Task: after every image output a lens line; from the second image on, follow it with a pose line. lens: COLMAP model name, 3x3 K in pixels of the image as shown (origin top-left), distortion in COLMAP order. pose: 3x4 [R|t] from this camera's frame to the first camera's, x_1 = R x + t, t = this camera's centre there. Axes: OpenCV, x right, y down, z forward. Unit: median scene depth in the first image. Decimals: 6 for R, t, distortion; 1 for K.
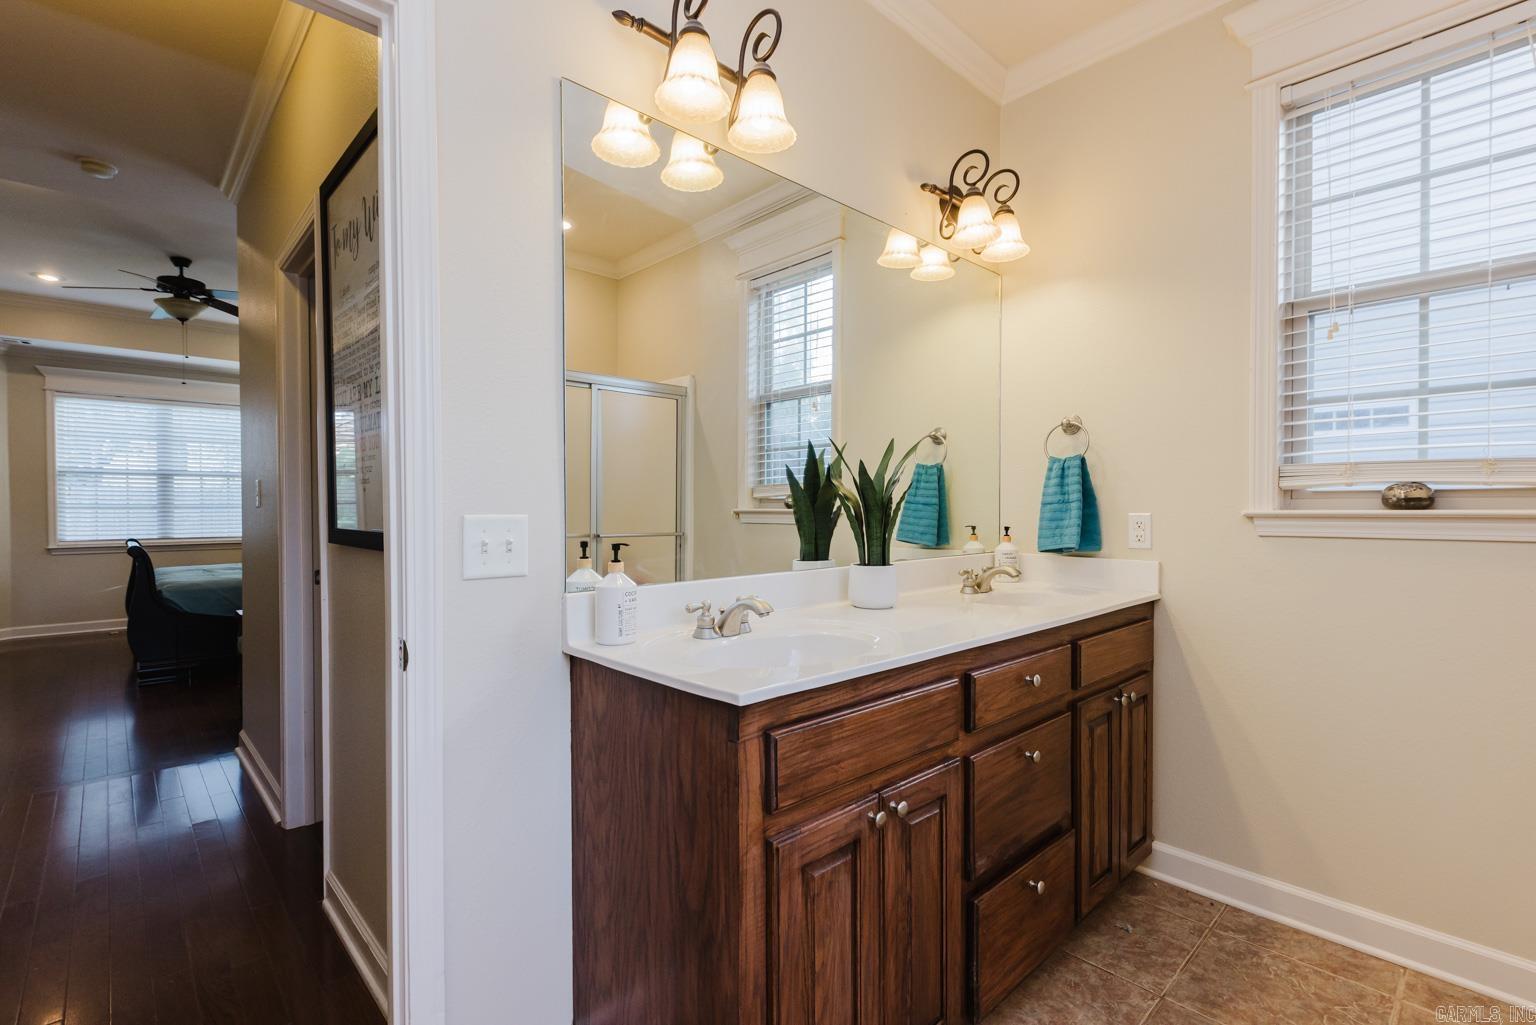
lens RADIAL K [[730.0, 0, 761.1], [0, 730.0, 501.6], [0, 0, 1]] dist [0.004431, 0.000196]
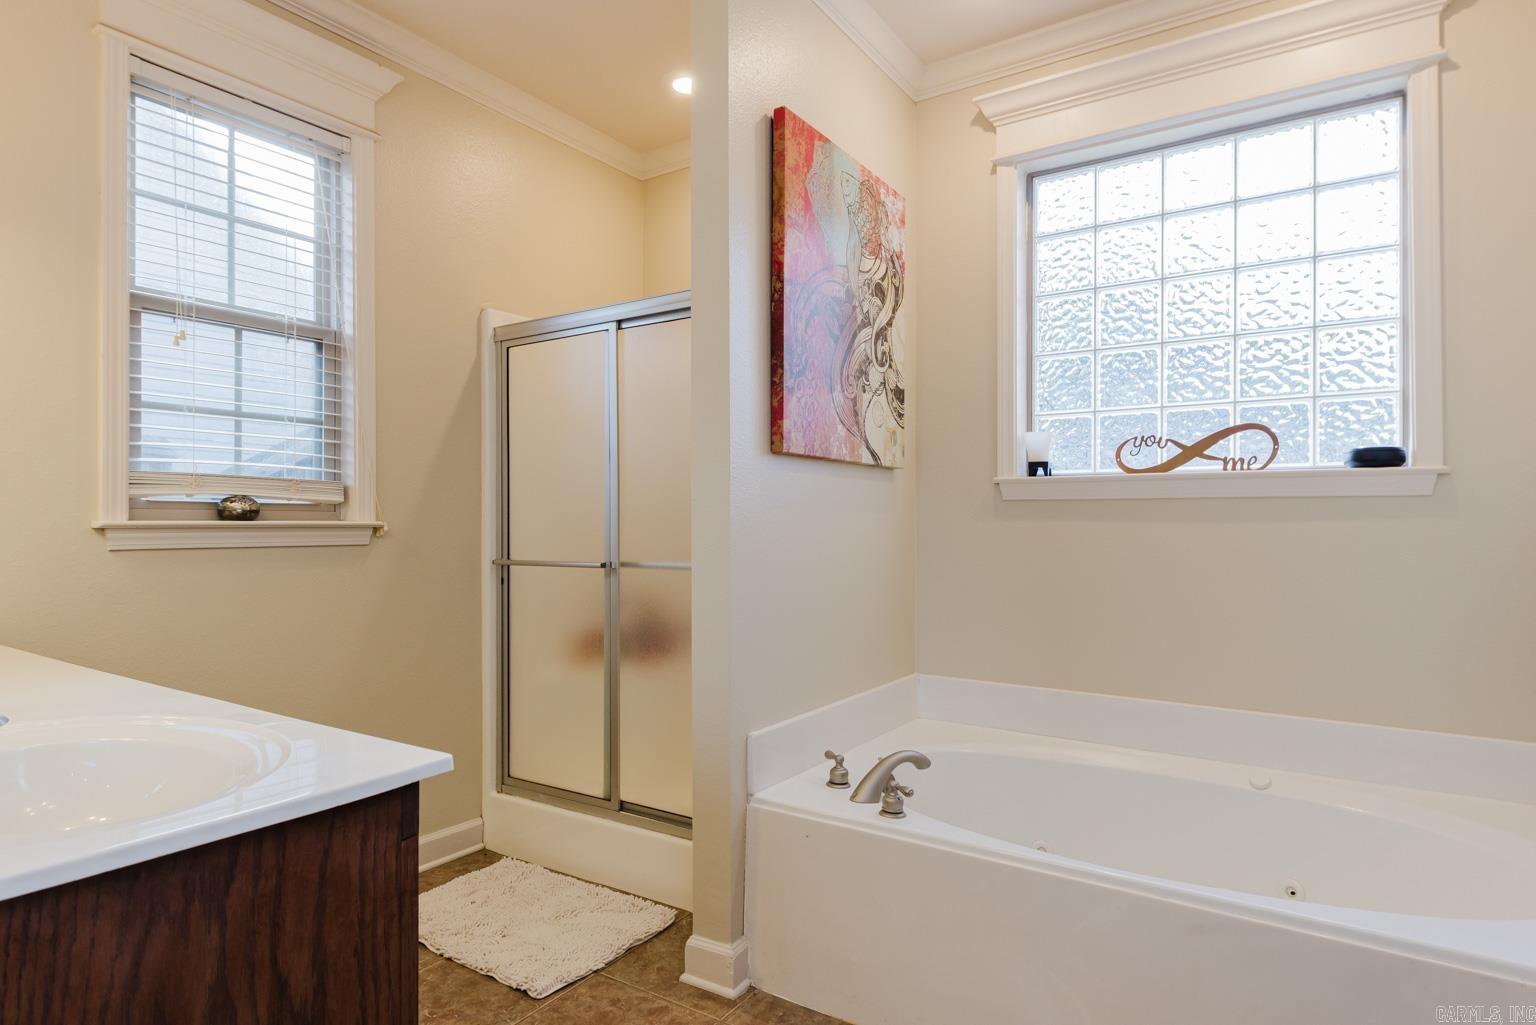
lens RADIAL K [[866.5, 0, 763.0], [0, 866.5, 524.8], [0, 0, 1]] dist [0.013042, -0.009921]
pose [[-0.232012, 0.007830, 0.972681, -0.553985], [0.002755, 0.999969, -0.007393, 0.028440], [-0.972709, 0.000964, -0.232026, 0.534491]]
